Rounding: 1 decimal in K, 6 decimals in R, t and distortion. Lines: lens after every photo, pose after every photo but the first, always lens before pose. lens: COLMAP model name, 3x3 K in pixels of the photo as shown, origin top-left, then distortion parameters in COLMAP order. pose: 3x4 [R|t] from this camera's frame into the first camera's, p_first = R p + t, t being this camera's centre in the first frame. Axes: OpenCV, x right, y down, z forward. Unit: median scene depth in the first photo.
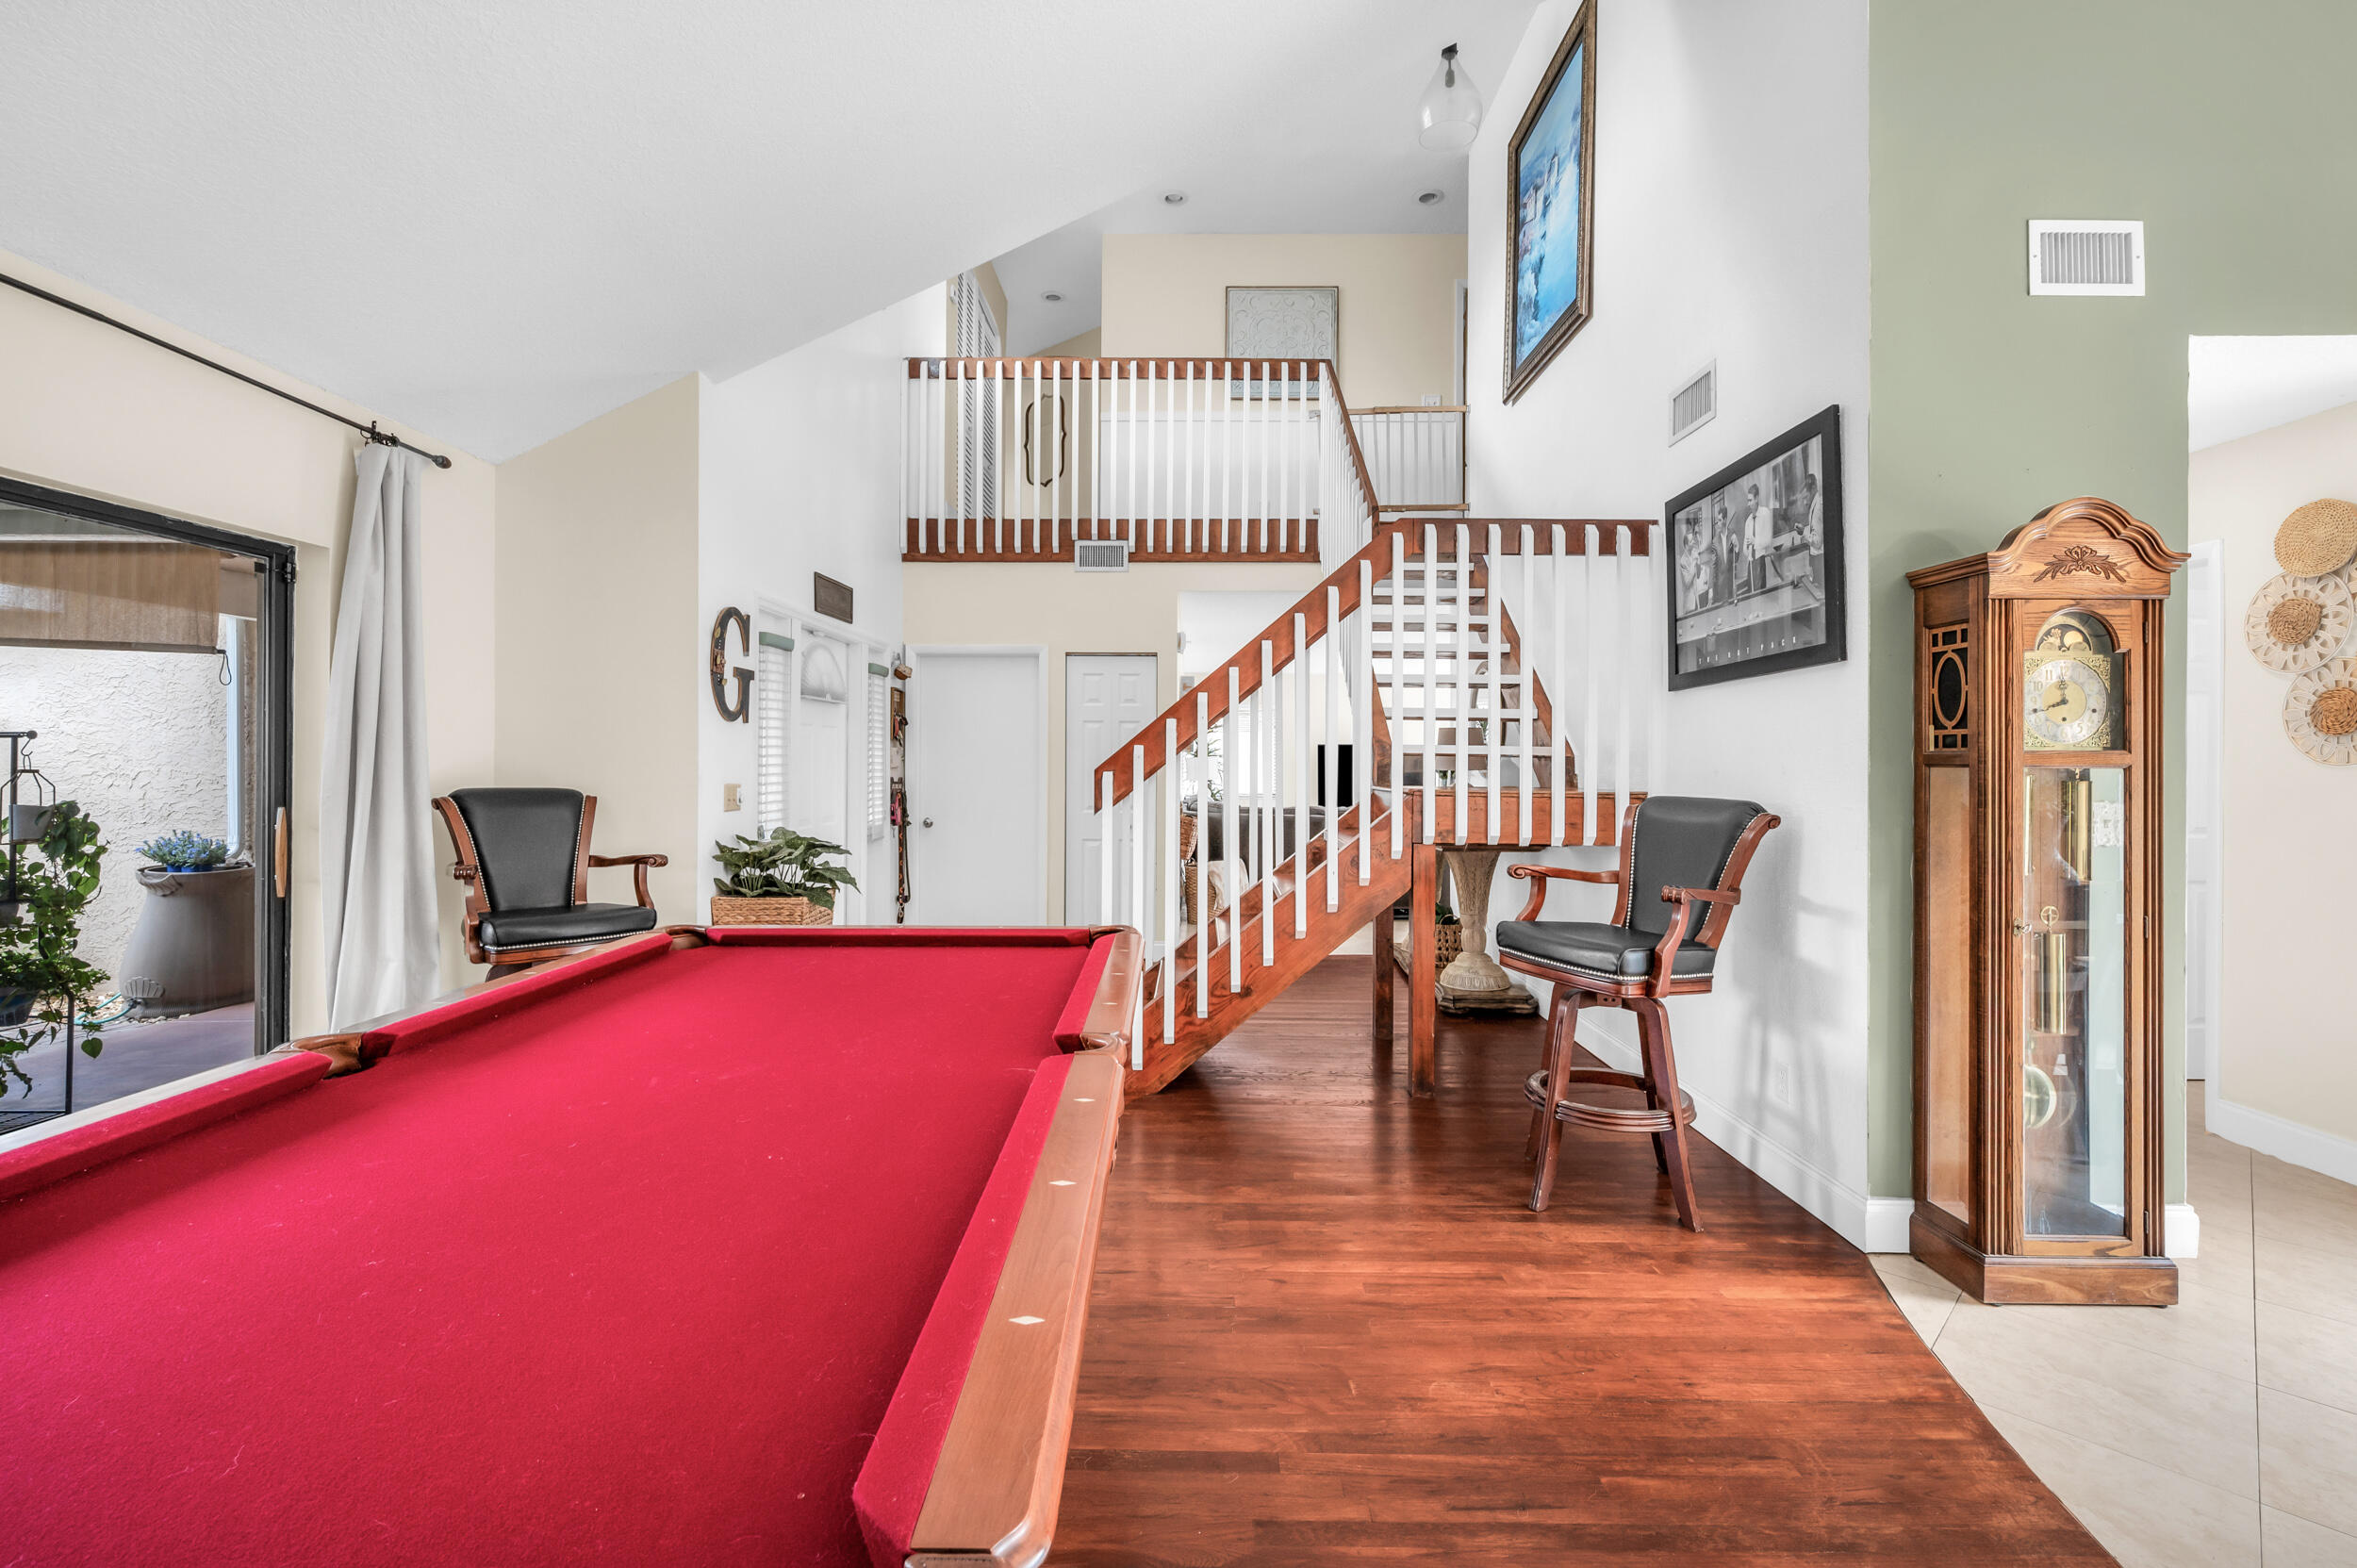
lens RADIAL K [[1016.3, 0, 1214.8], [0, 1016.3, 765.6], [0, 0, 1]] dist [-0.000399, -0.000162]
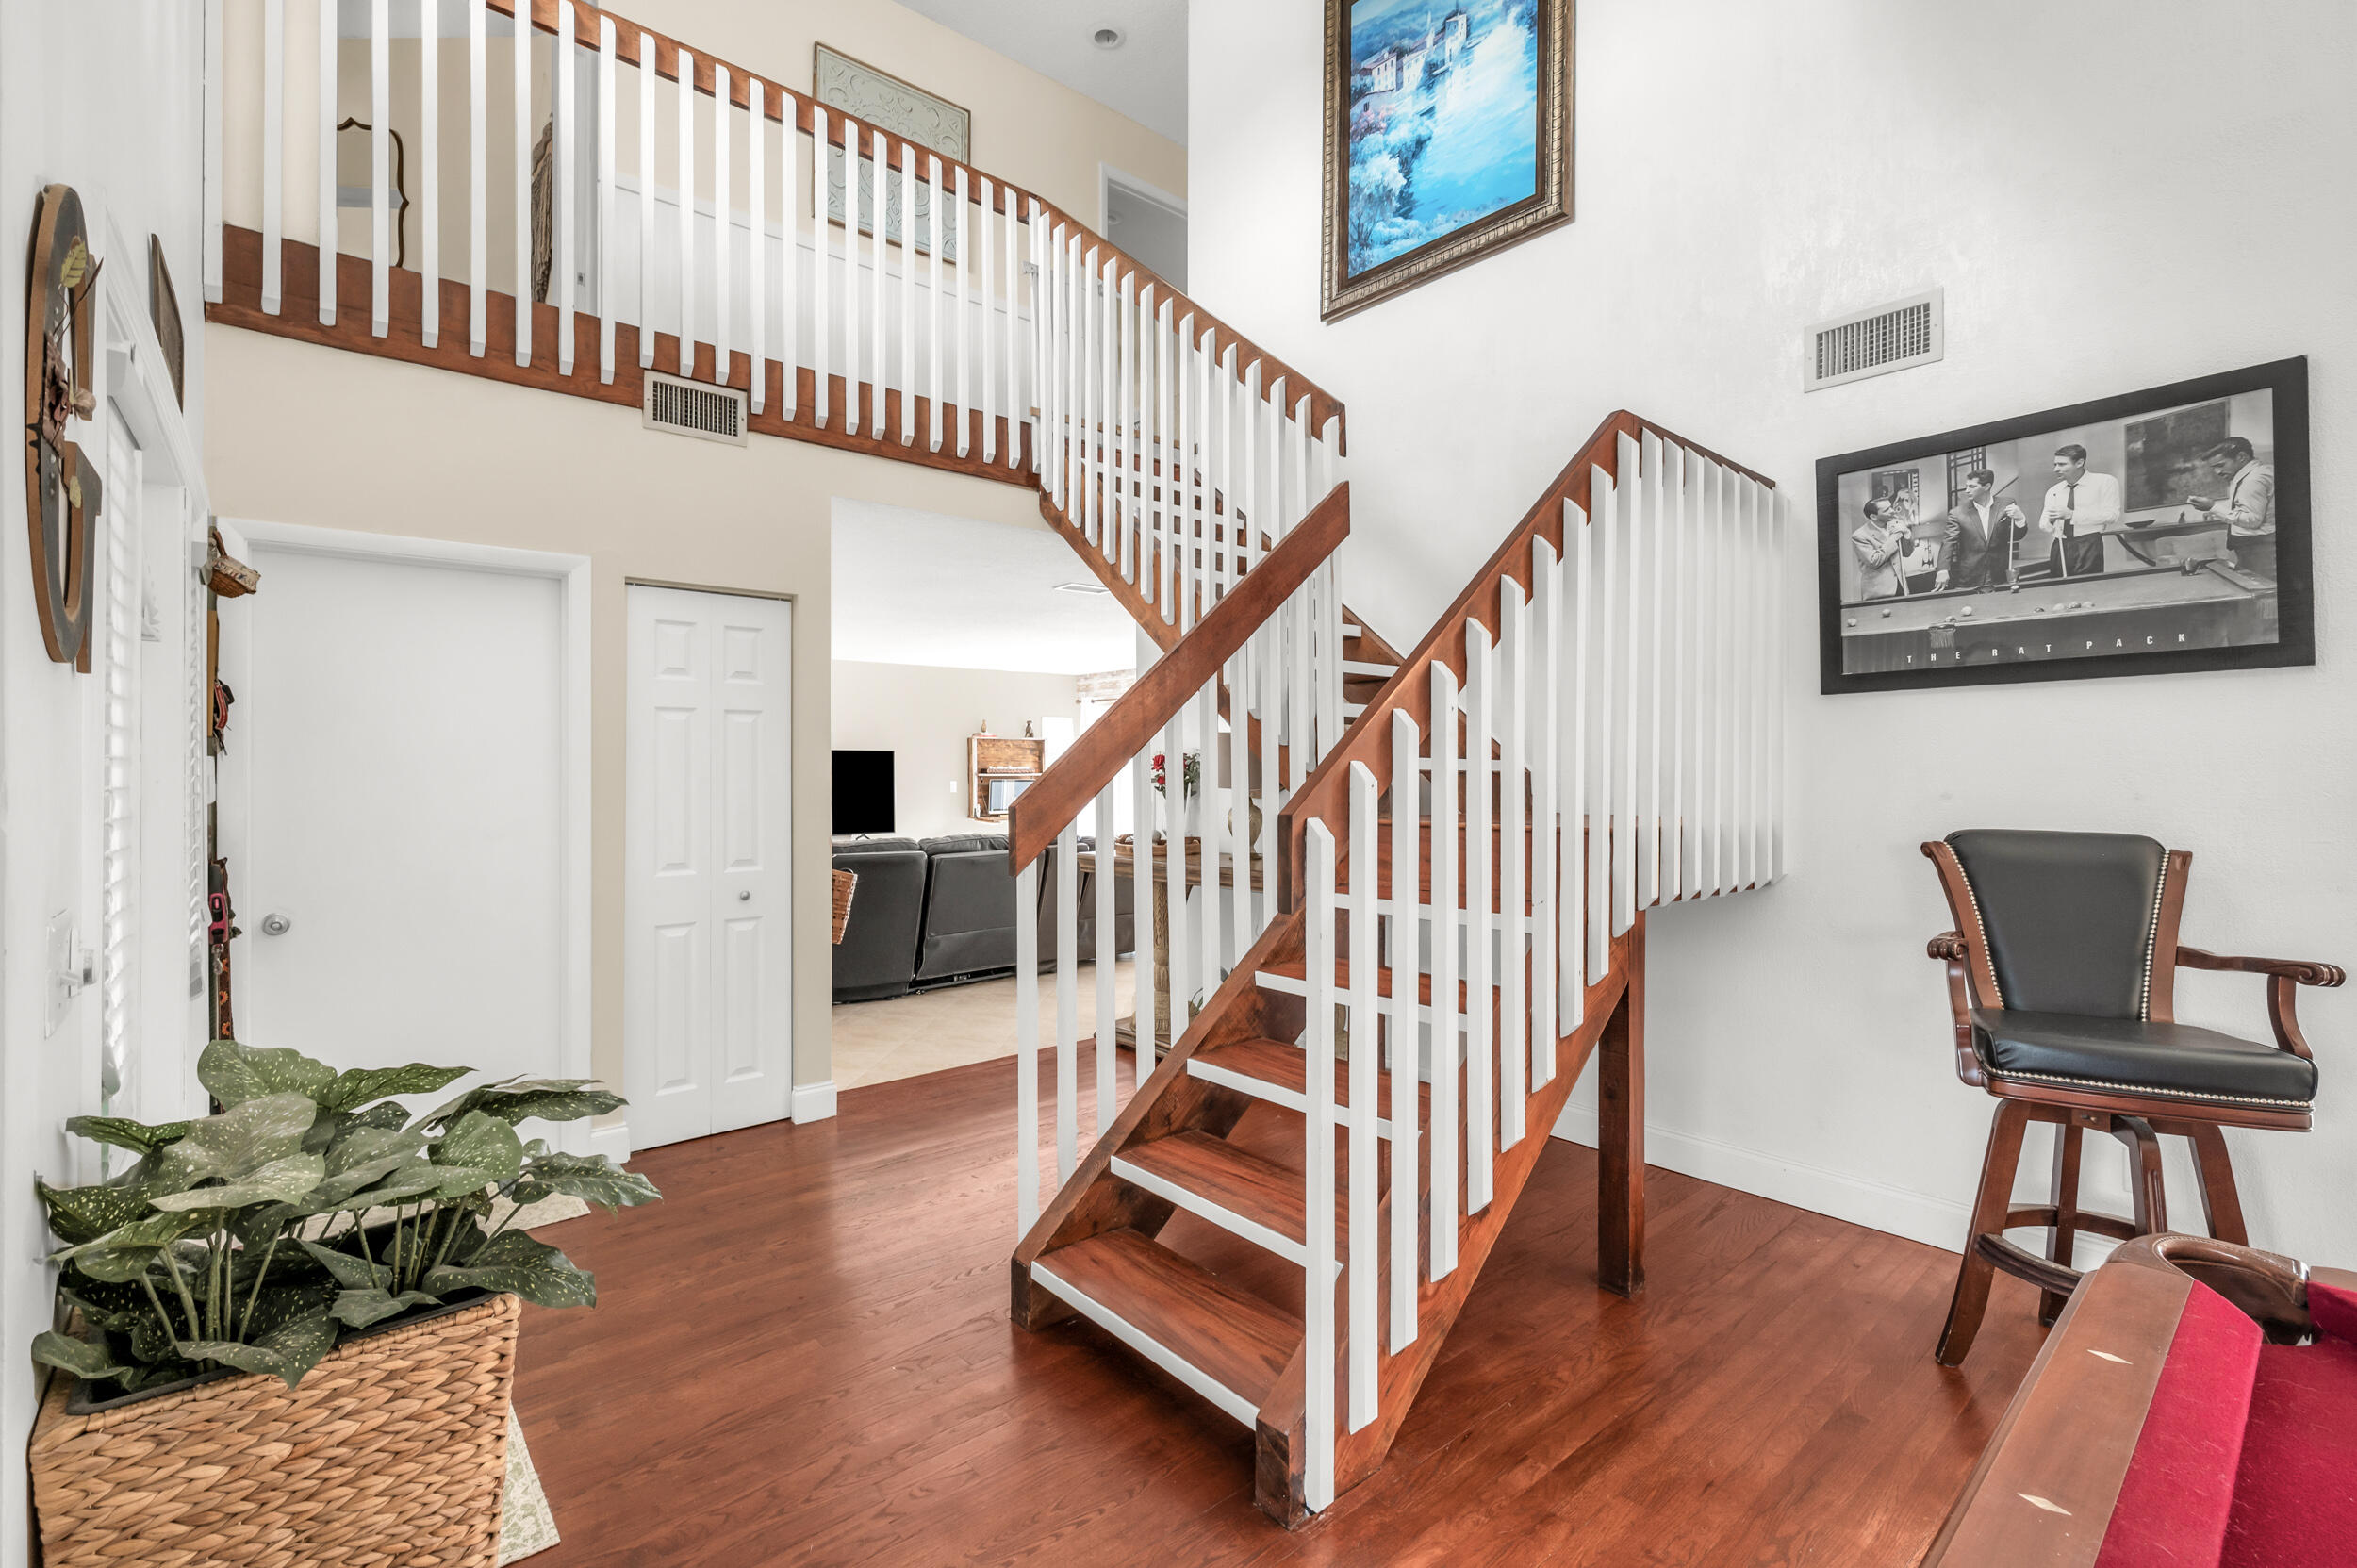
lens RADIAL K [[1013.3, 0, 1175.6], [0, 1013.3, 778.0], [0, 0, 1]] dist [0.002118, -0.000092]
pose [[0.766718, -0.013367, 0.641845, -0.683681], [0.006097, 0.999890, 0.013540, -0.030812], [-0.641955, -0.006469, 0.766715, 1.040965]]
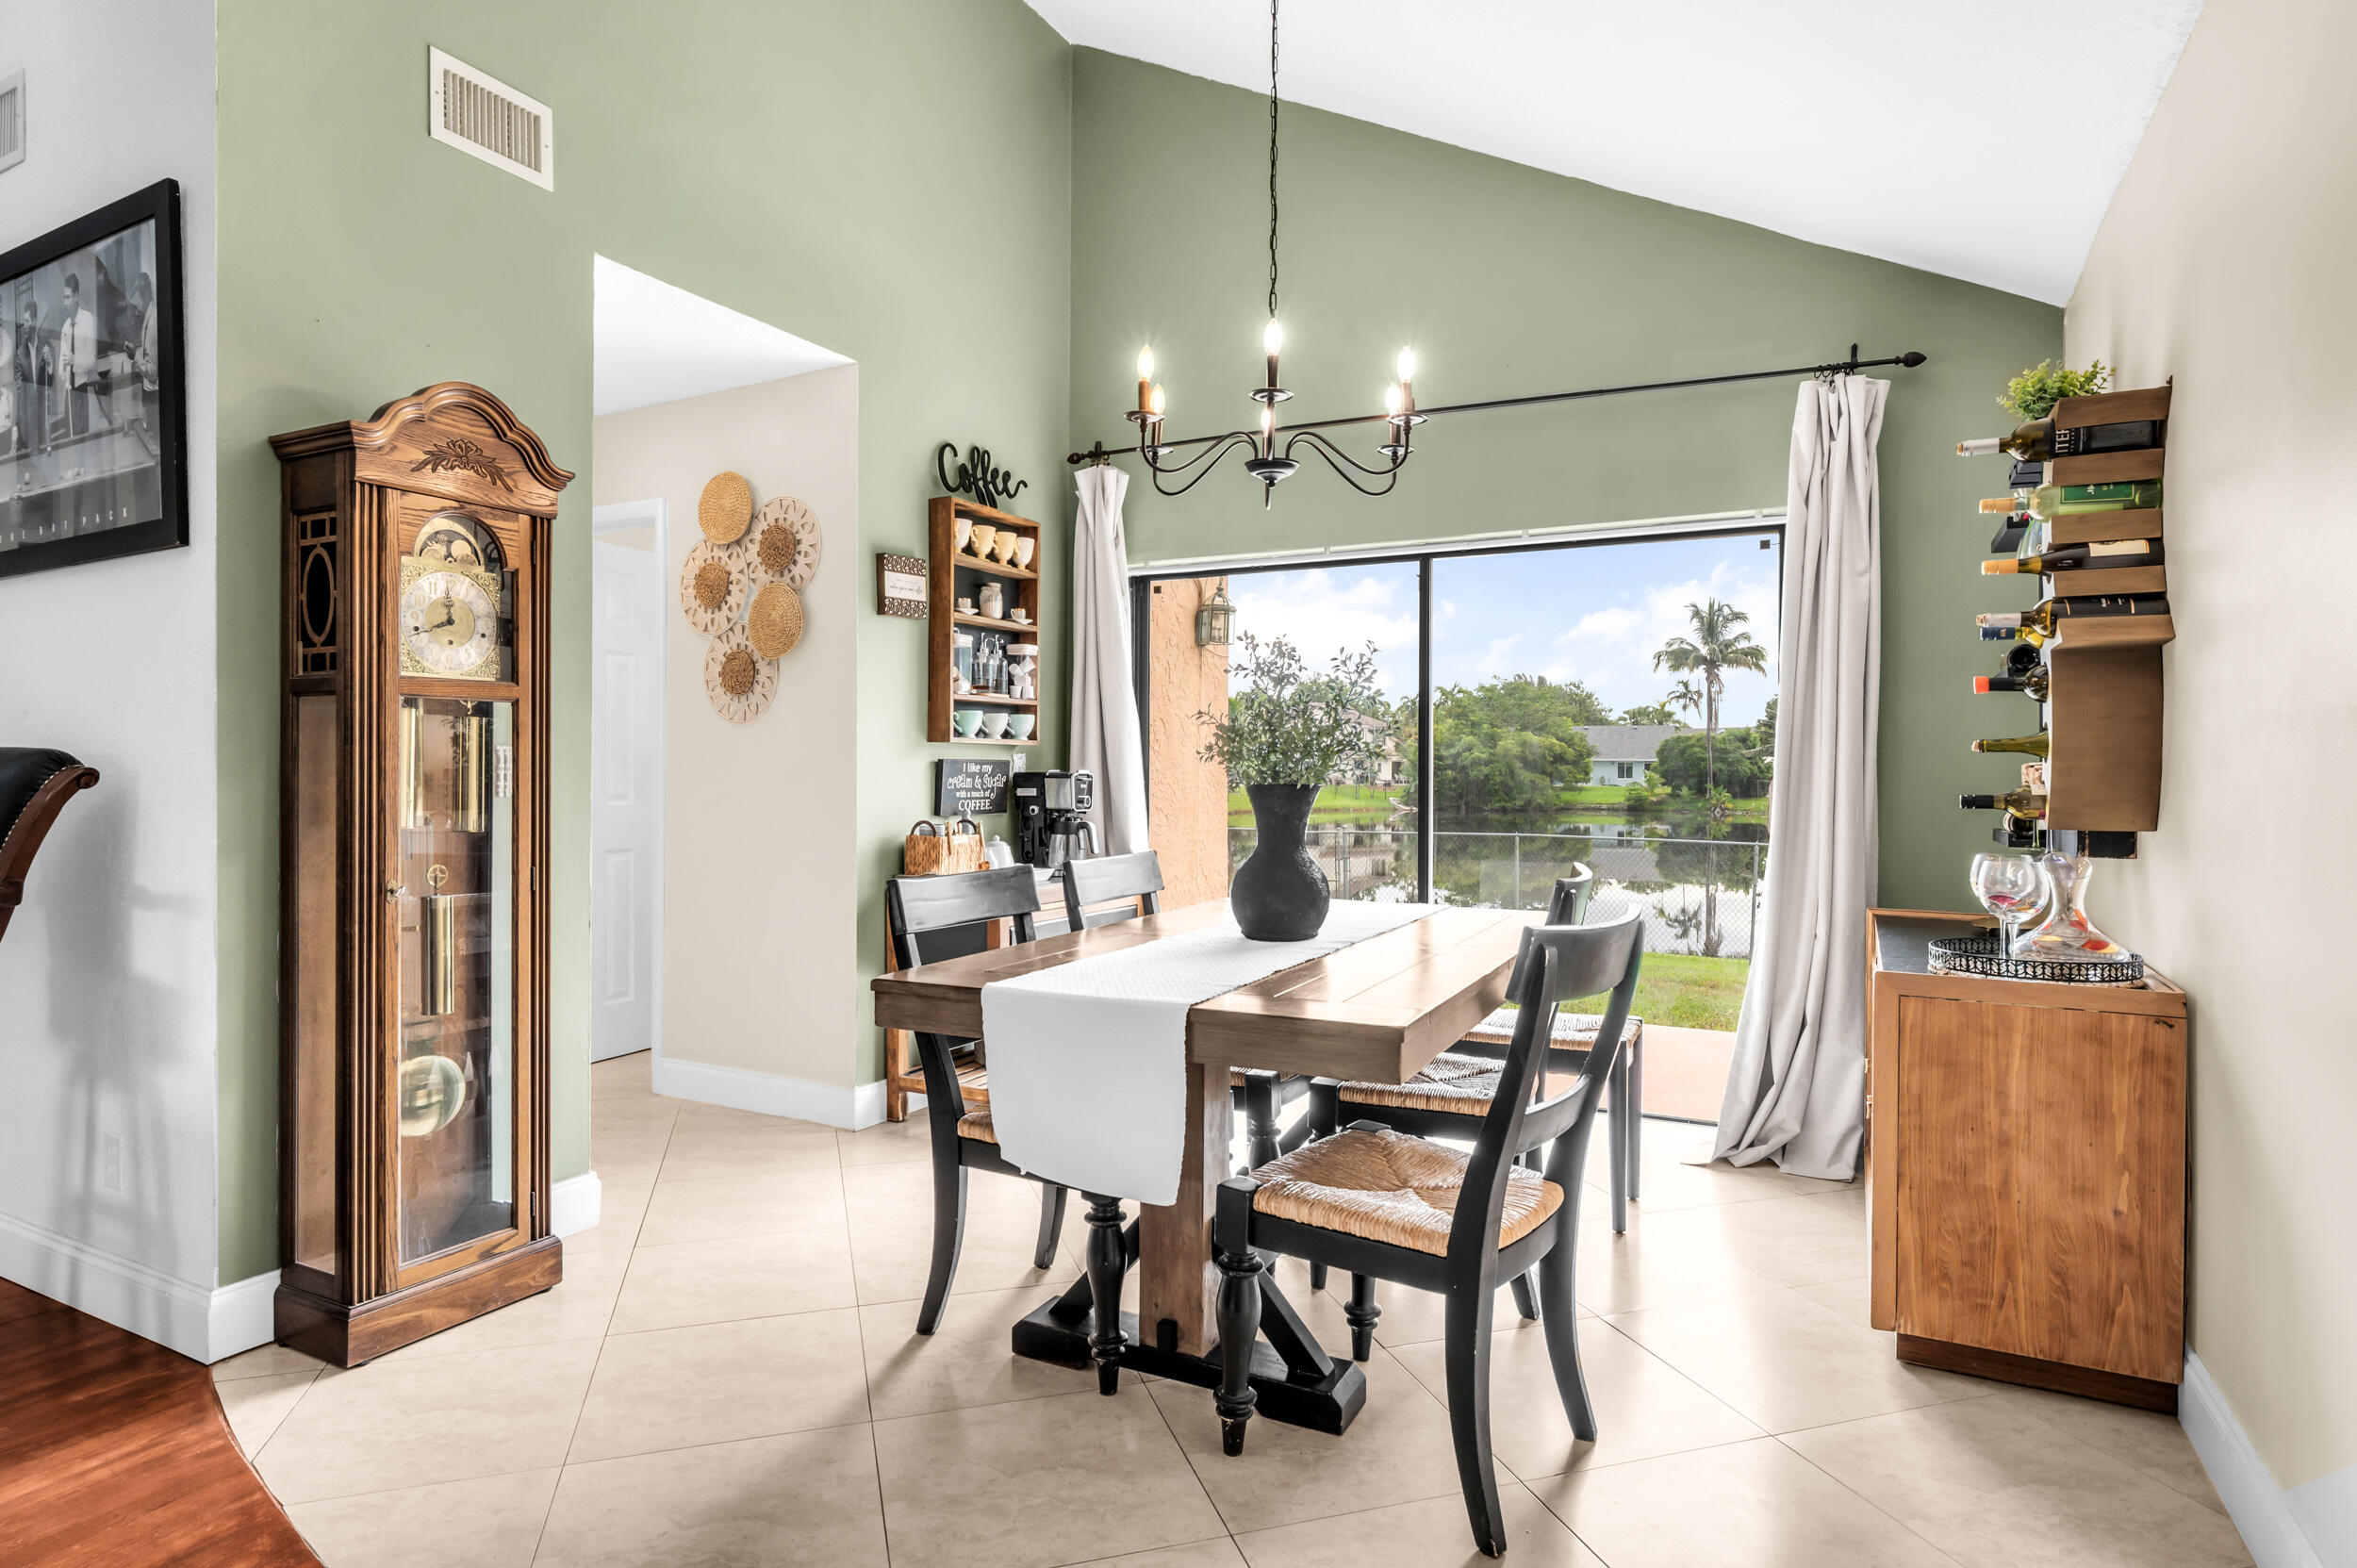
lens RADIAL K [[1224.0, 0, 1178.5], [0, 1224.0, 784.0], [0, 0, 1]] dist [0.000375, -0.000959]
pose [[0.468579, -0.004662, 0.883409, 0.203390], [-0.004300, 0.999962, 0.007558, 0.058360], [-0.883411, -0.007340, 0.468542, -0.016542]]
